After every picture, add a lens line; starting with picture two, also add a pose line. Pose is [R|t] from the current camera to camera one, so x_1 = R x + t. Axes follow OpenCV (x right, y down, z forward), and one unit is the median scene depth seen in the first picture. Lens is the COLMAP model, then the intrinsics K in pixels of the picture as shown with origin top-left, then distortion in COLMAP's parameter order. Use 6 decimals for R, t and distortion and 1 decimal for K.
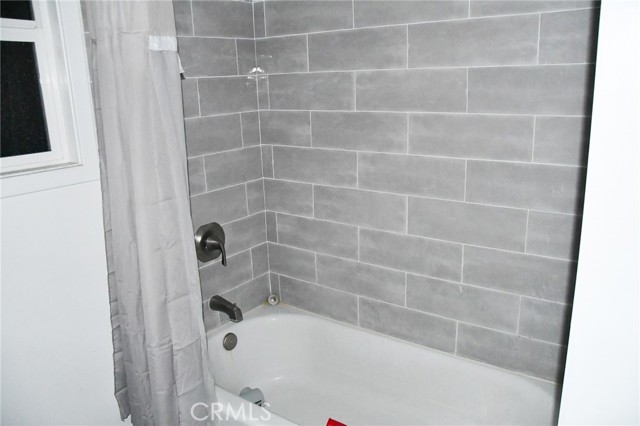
lens RADIAL K [[505.9, 0, 320.3], [0, 505.9, 220.8], [0, 0, 1]] dist [-0.147305, 0.122026]
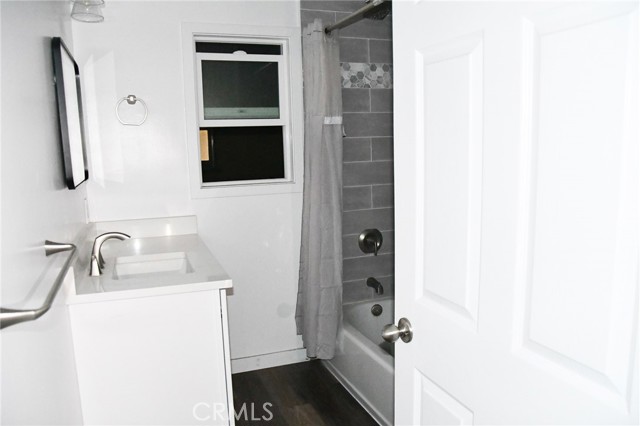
lens RADIAL K [[505.9, 0, 320.3], [0, 505.9, 220.8], [0, 0, 1]] dist [-0.147305, 0.122026]
pose [[0.846173, 0.093098, -0.524713, 0.454067], [-0.144111, 0.987912, -0.057119, 0.090852], [0.513052, 0.123949, 0.849361, -0.408259]]
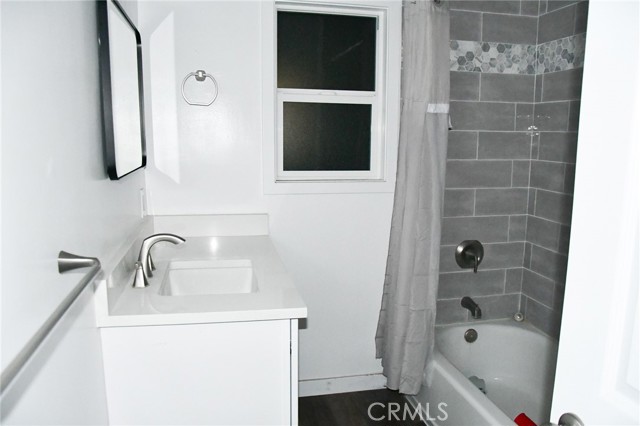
lens RADIAL K [[505.9, 0, 320.3], [0, 505.9, 220.8], [0, 0, 1]] dist [-0.147305, 0.122026]
pose [[0.754124, 0.149564, -0.639474, 0.301650], [-0.207184, 0.978178, -0.015547, 0.057237], [0.623195, 0.144214, 0.768655, -0.254940]]
